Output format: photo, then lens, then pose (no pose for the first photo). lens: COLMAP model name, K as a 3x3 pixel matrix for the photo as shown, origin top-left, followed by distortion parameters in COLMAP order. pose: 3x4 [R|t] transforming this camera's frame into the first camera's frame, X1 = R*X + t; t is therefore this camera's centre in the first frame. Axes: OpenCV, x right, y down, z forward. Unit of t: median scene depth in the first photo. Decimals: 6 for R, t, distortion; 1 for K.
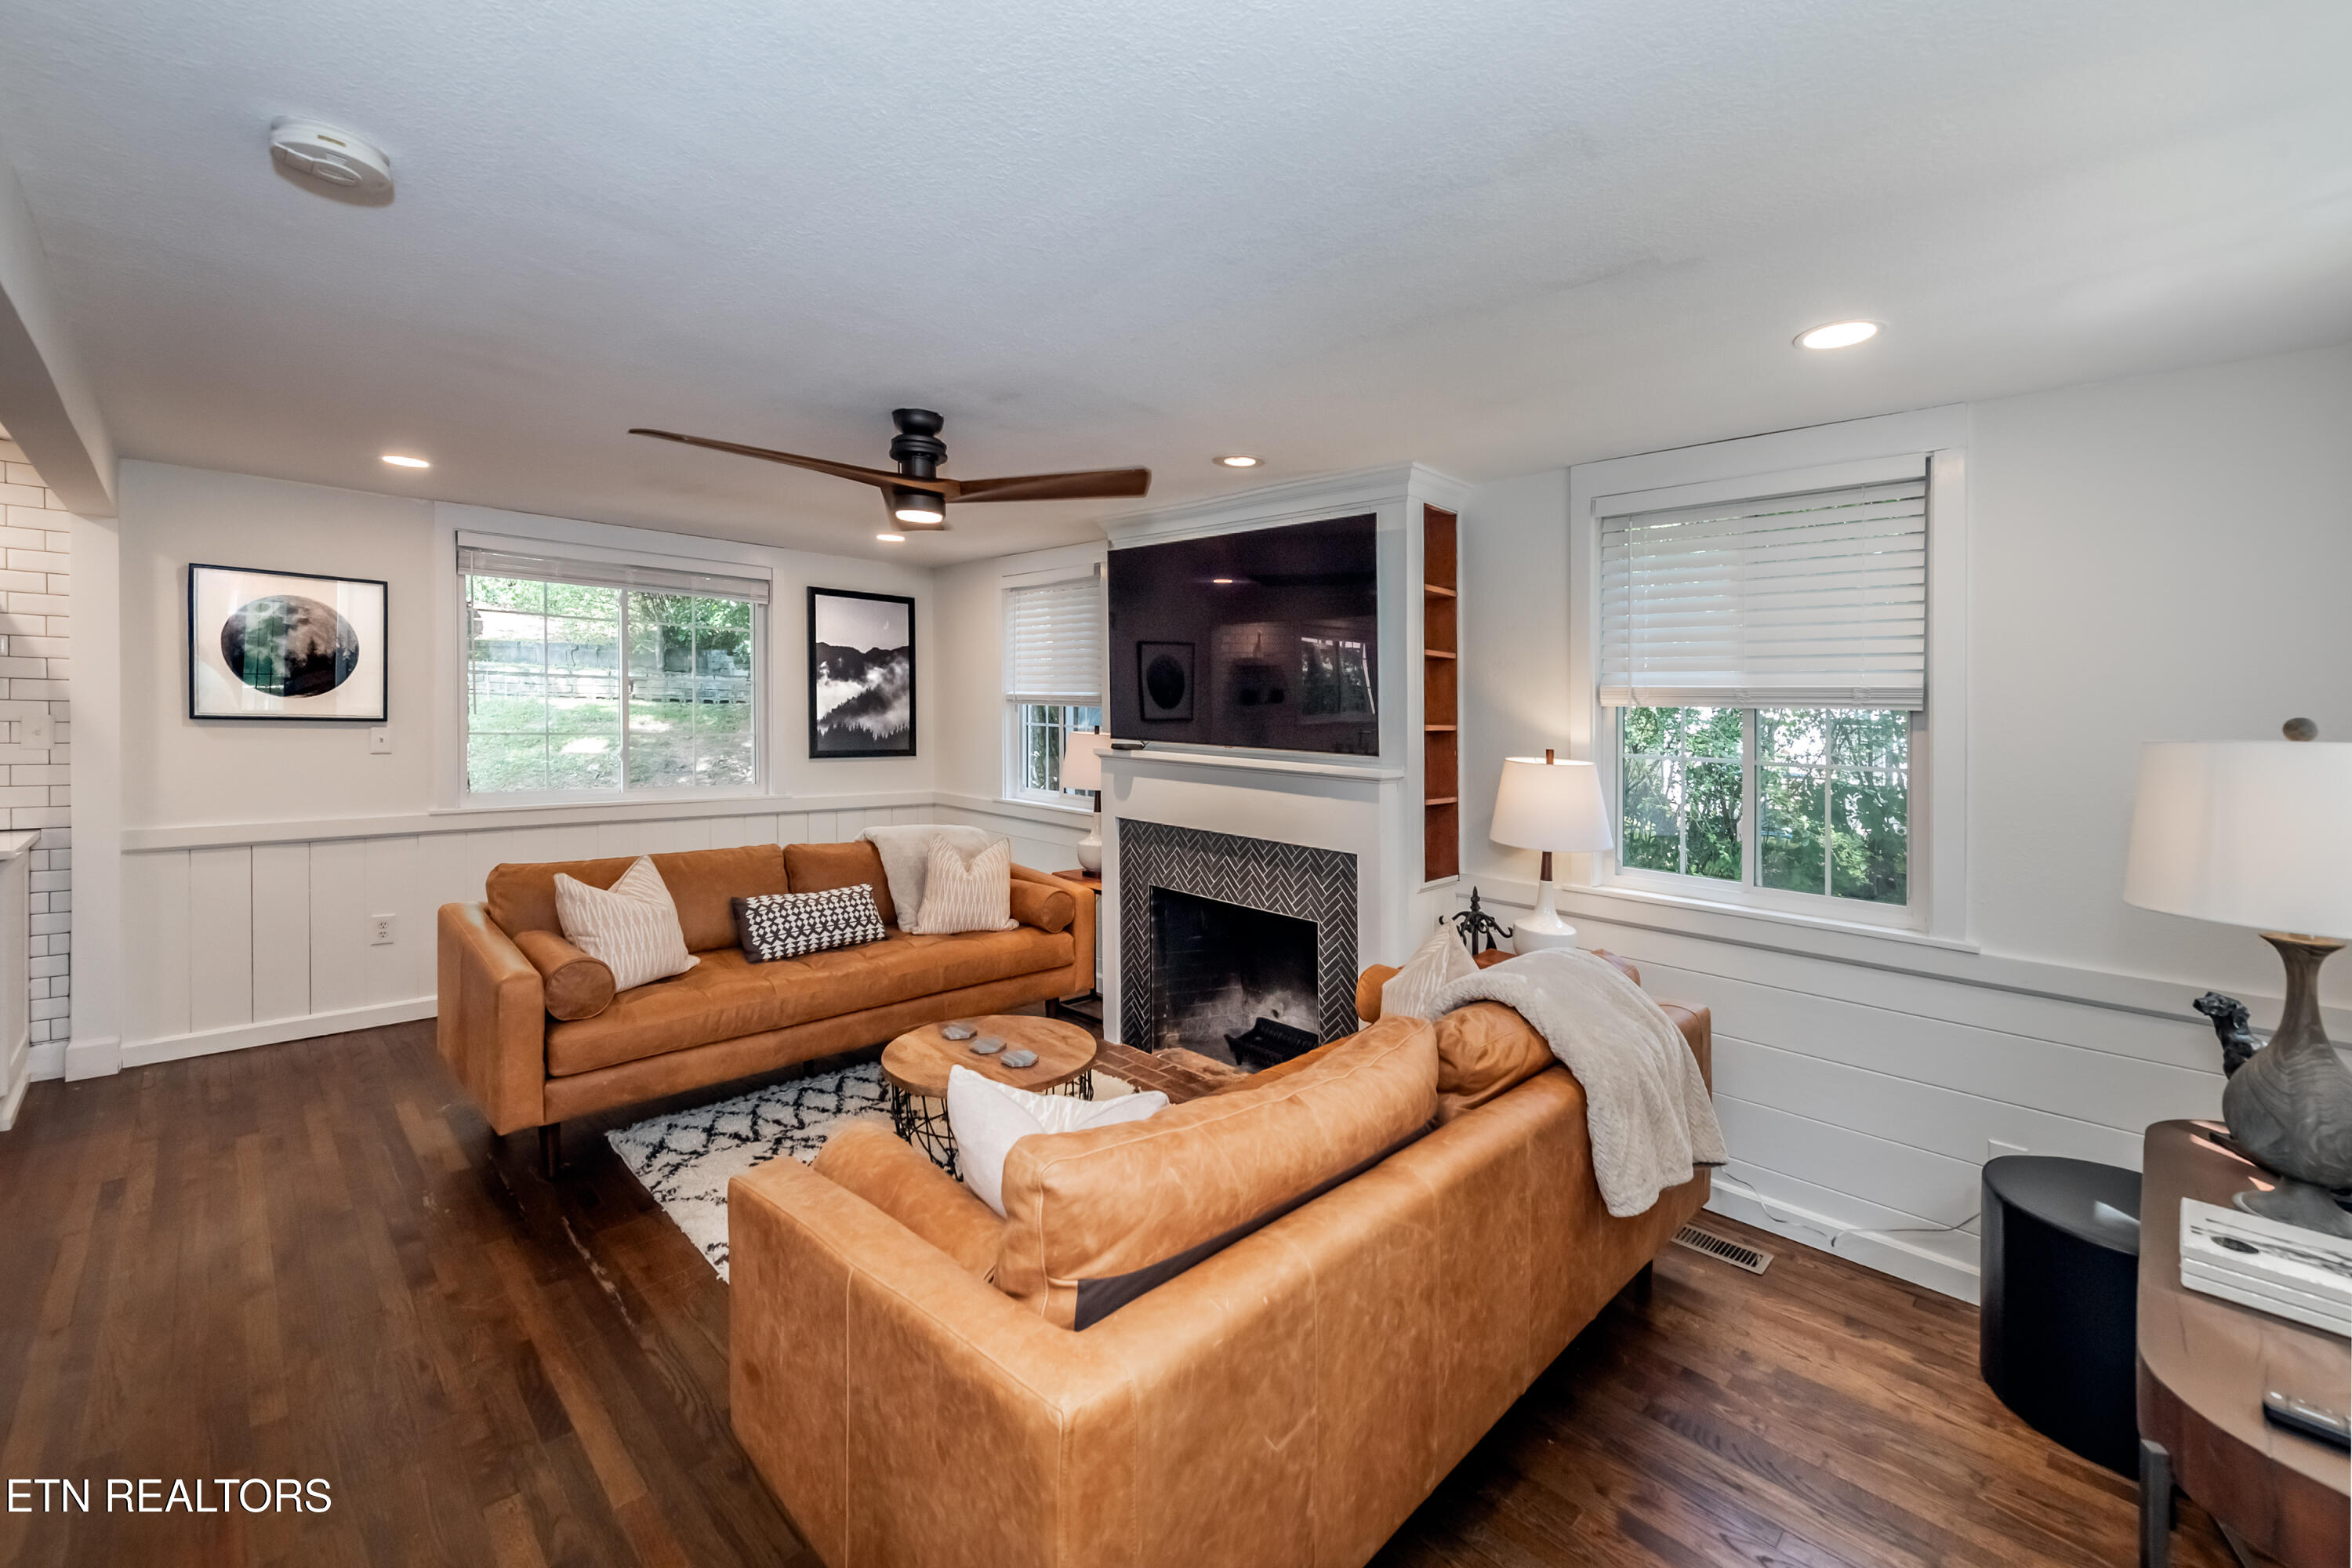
lens RADIAL K [[961.2, 0, 1171.0], [0, 961.2, 712.2], [0, 0, 1]] dist [0.000475, 0.000045]
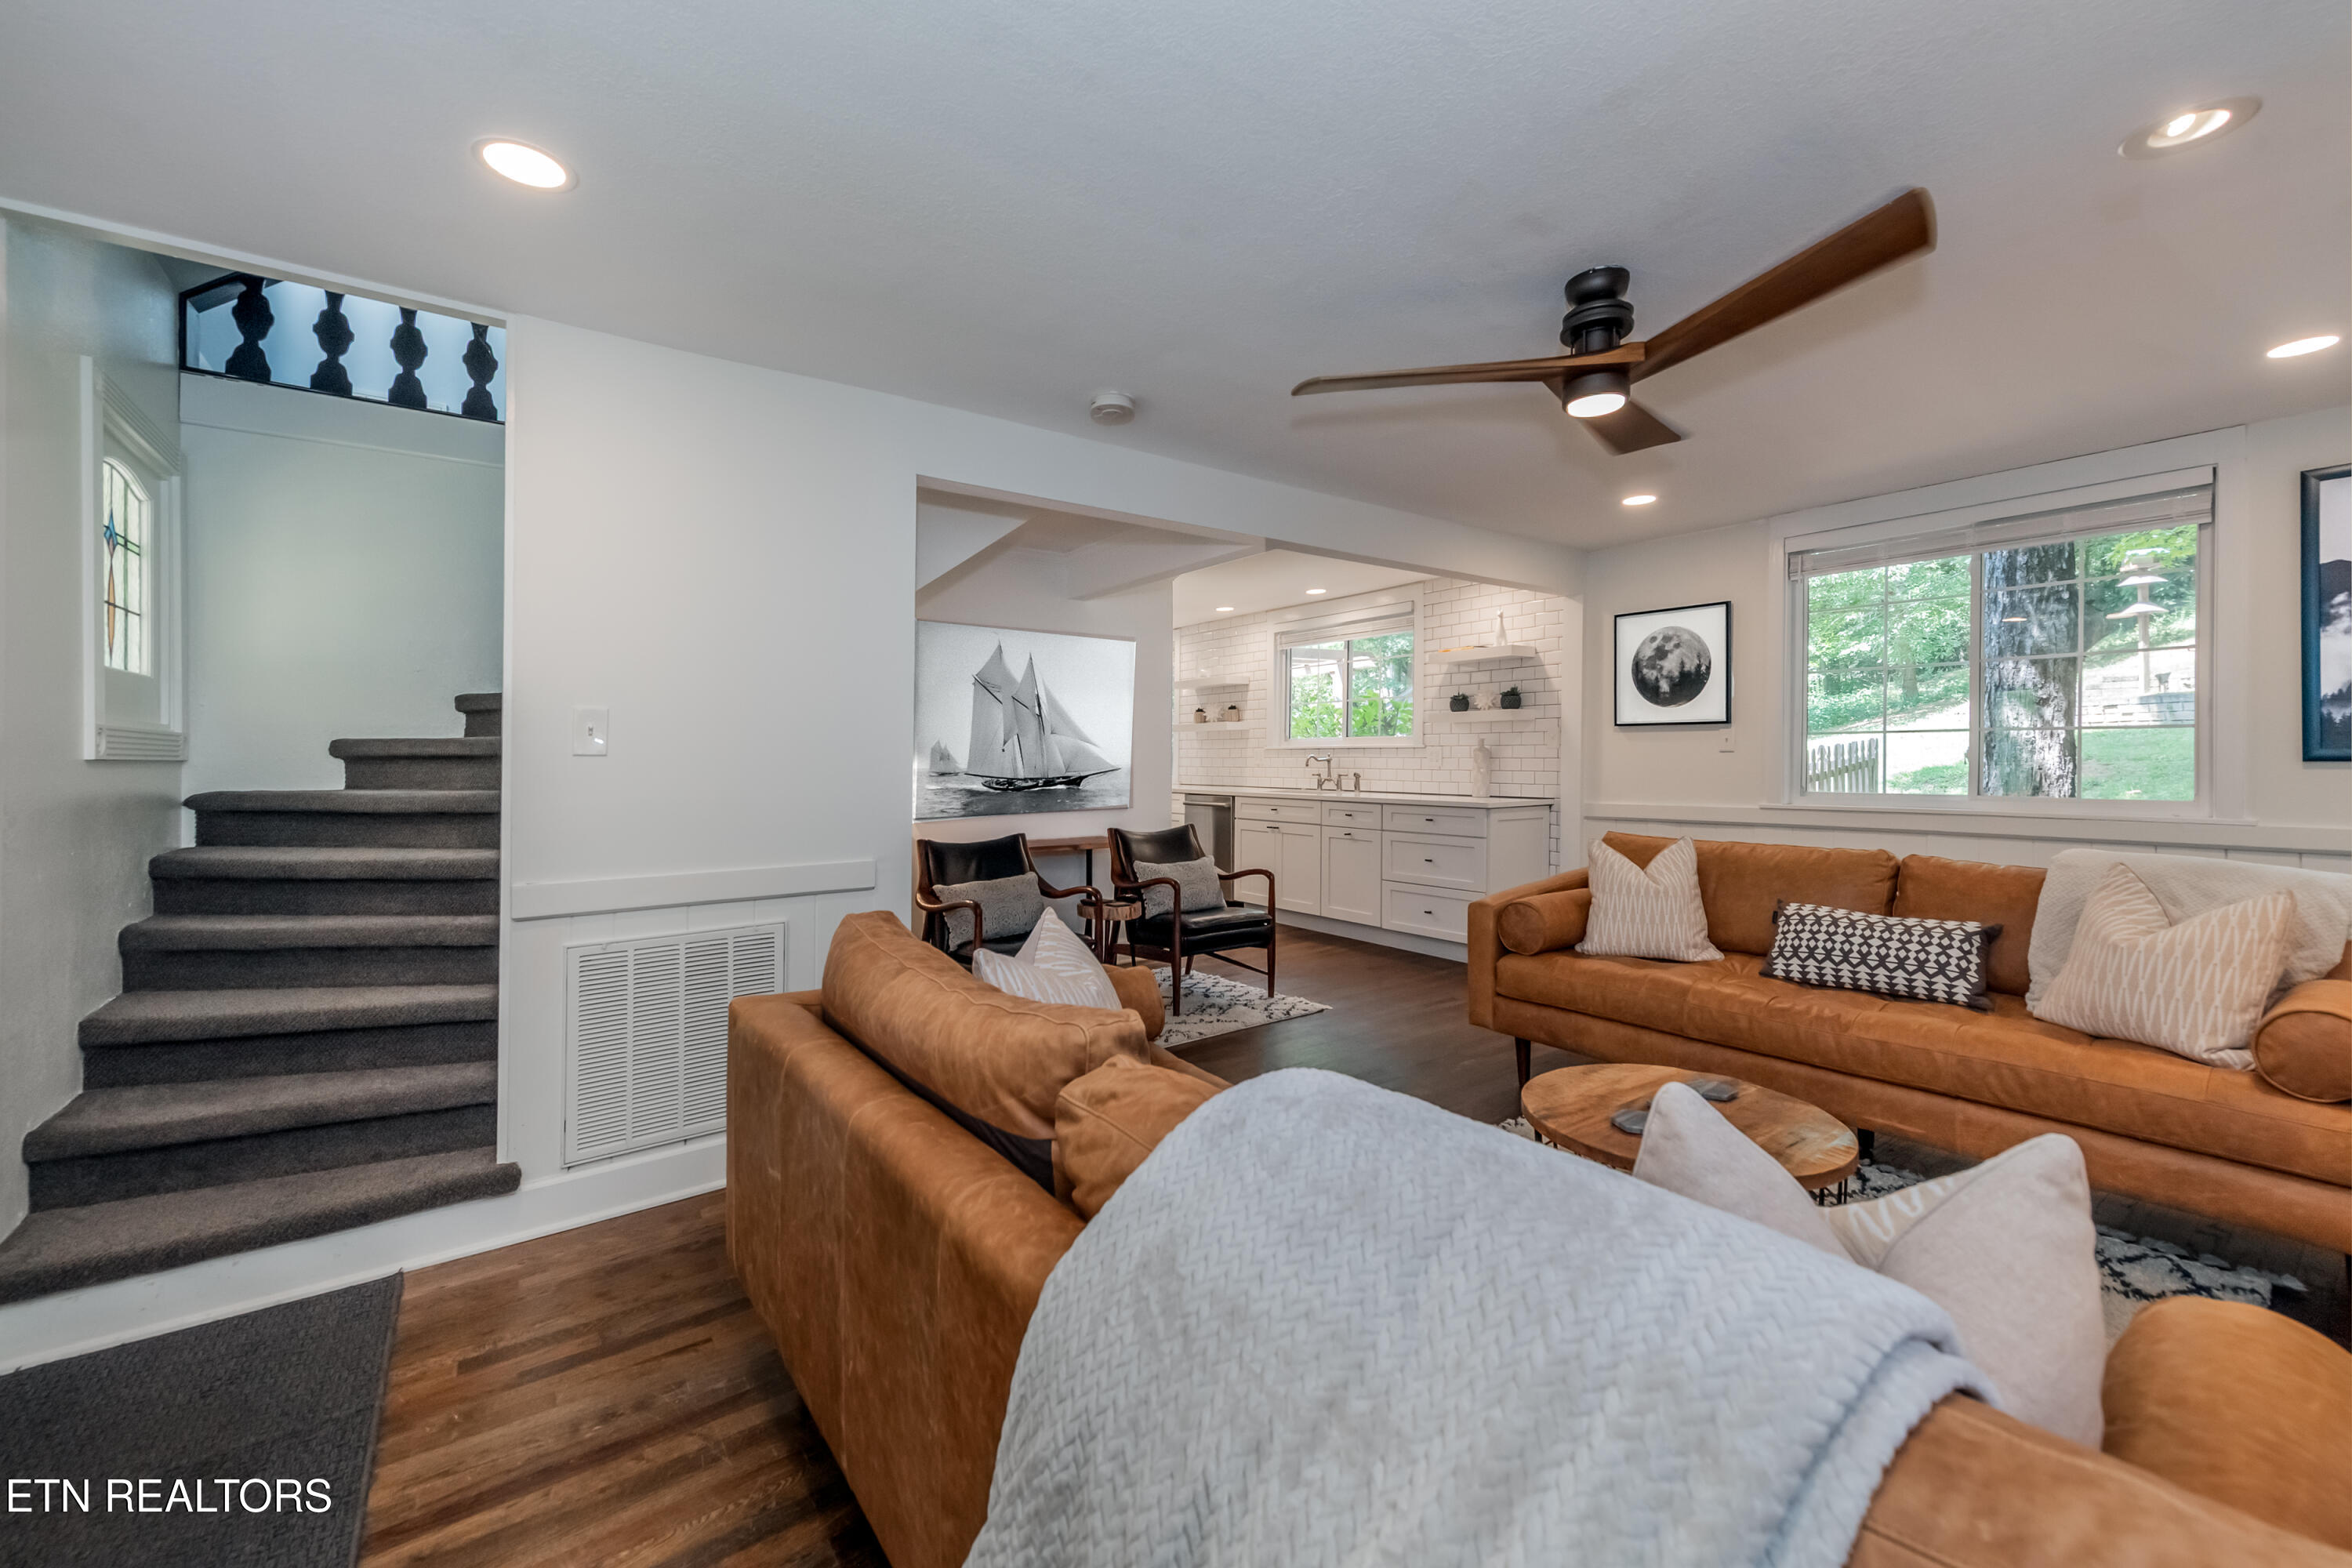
lens RADIAL K [[938.9, 0, 1173.6], [0, 938.9, 758.8], [0, 0, 1]] dist [0.001333, 0.000138]
pose [[-0.146895, -0.021876, -0.988910, 0.417697], [-0.000357, 0.999757, -0.022063, 0.083646], [0.989152, -0.002887, -0.146867, 0.564977]]
